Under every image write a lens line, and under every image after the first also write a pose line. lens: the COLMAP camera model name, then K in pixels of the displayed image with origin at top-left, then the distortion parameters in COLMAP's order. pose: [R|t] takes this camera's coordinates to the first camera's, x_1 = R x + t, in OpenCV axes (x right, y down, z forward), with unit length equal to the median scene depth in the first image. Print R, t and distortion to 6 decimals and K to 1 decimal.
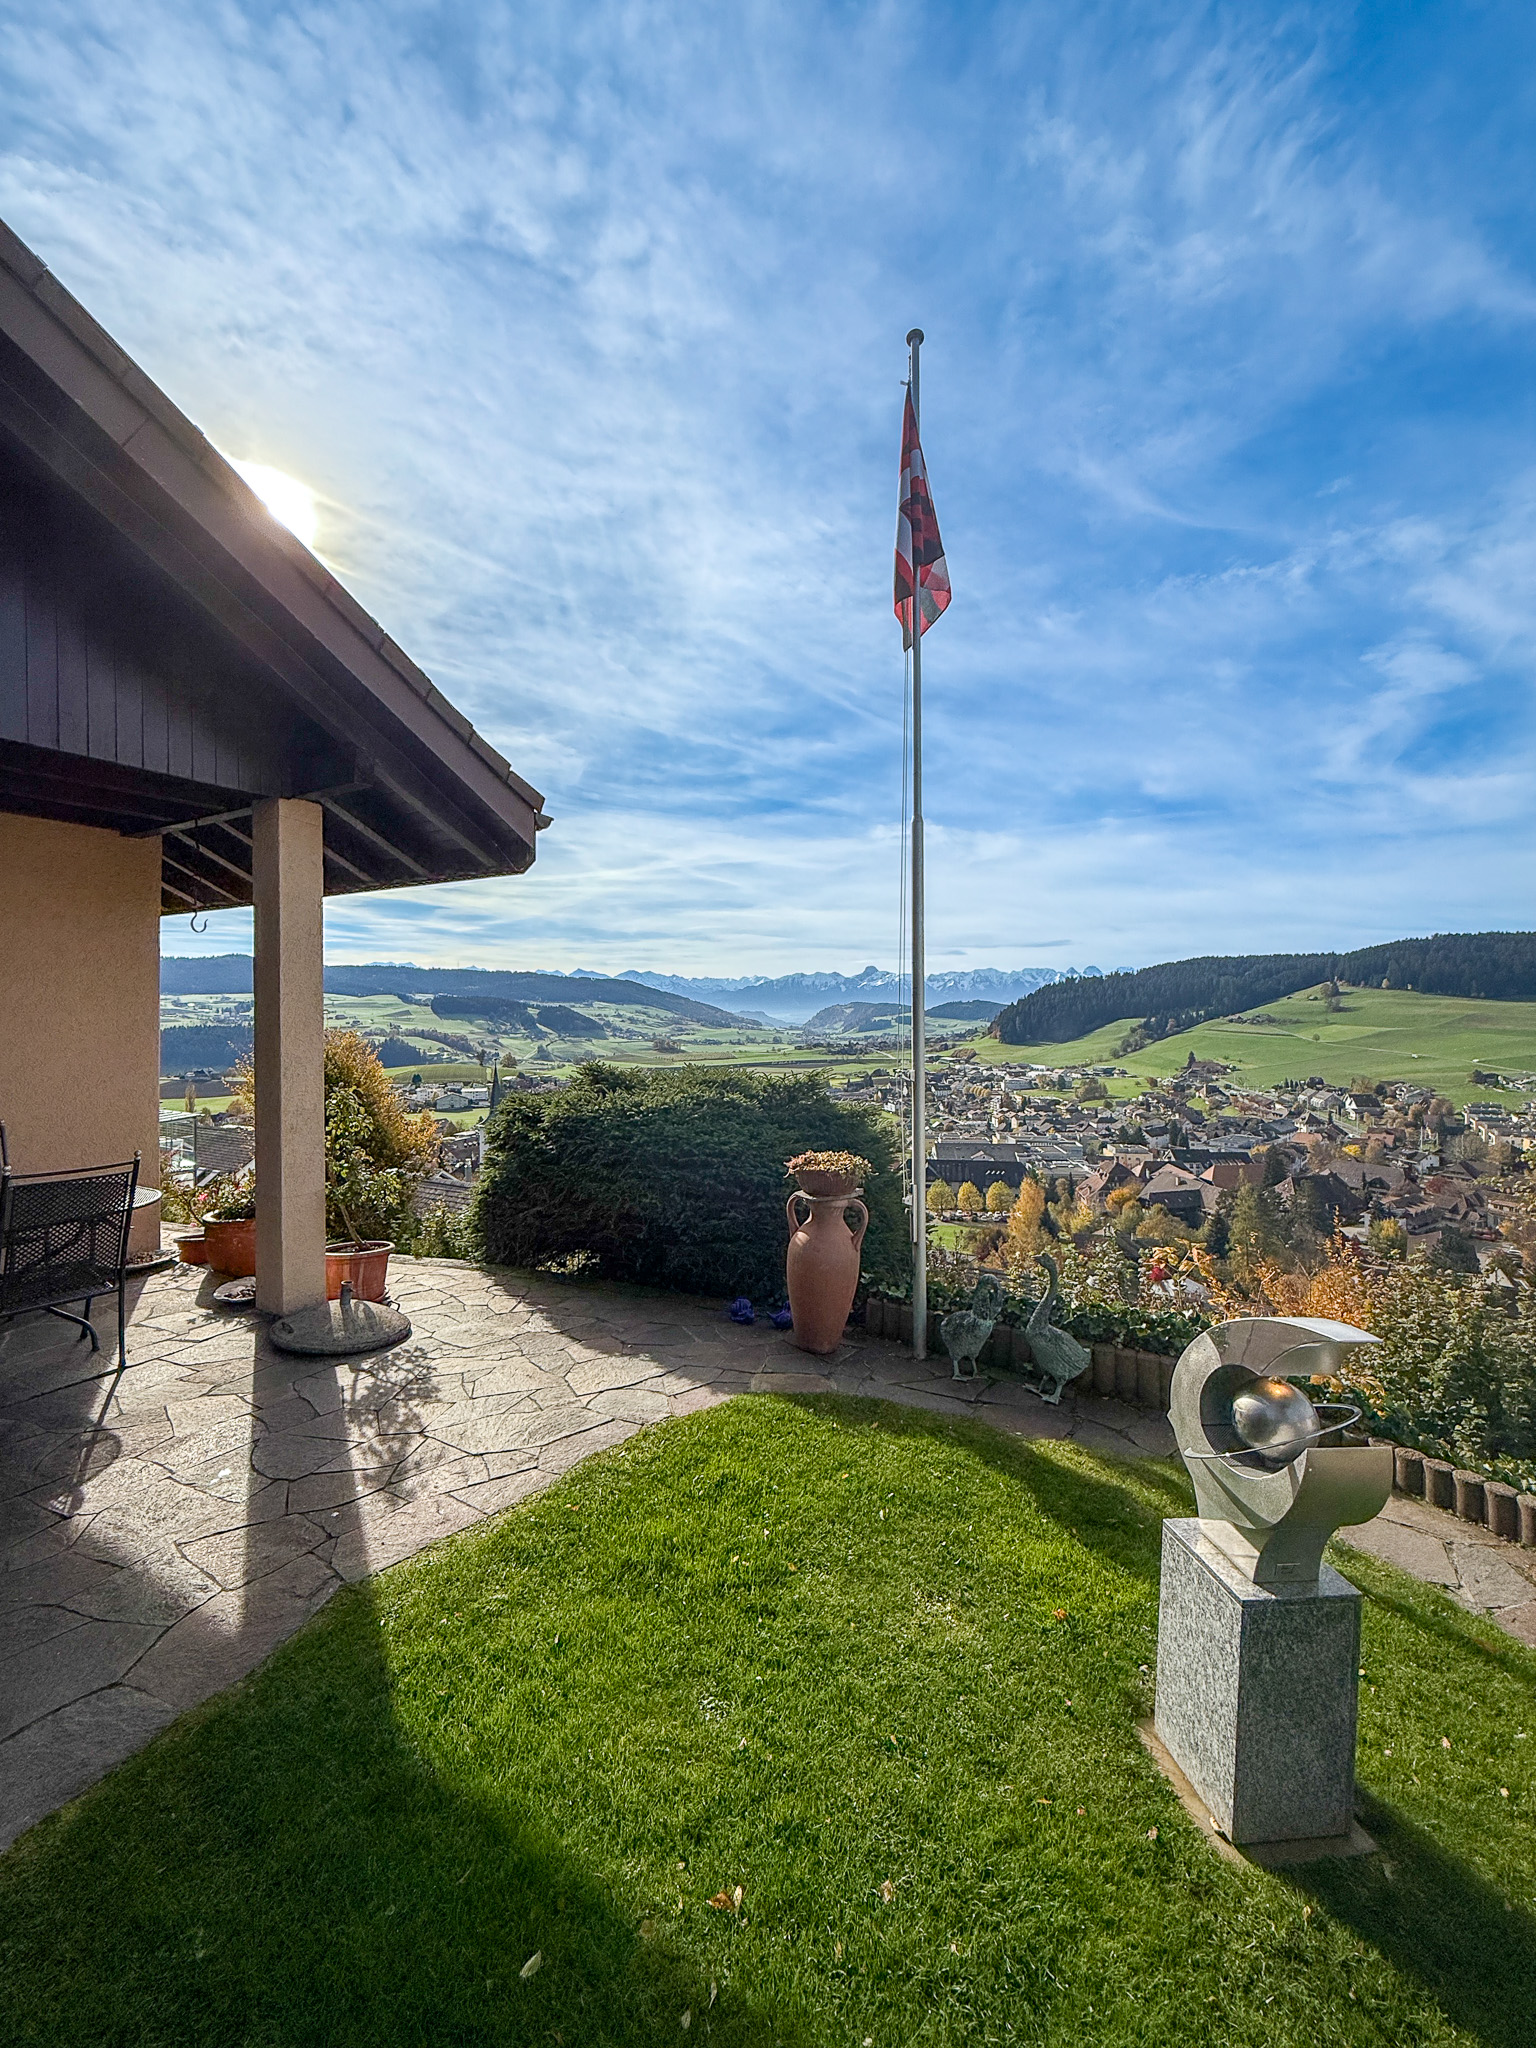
lens RADIAL K [[845.8, 0, 776.6], [0, 845.8, 988.4], [0, 0, 1]] dist [-0.000207, -0.001174]
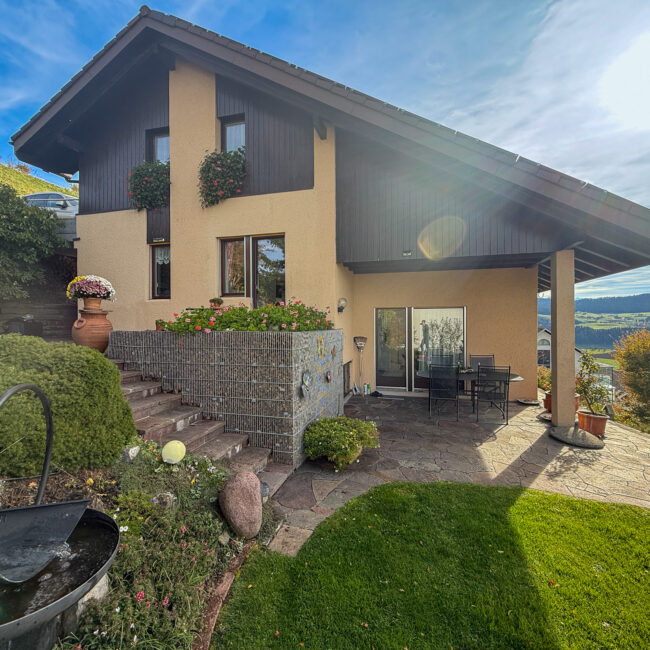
lens RADIAL K [[362.4, 0, 314.8], [0, 362.4, 325.3], [0, 0, 1]] dist [-0.005757, 0.001951]
pose [[0.224132, 0.014566, -0.974450, 0.471058], [0.025933, 0.999445, 0.020905, -0.022294], [0.974214, -0.029956, 0.223630, -0.111655]]
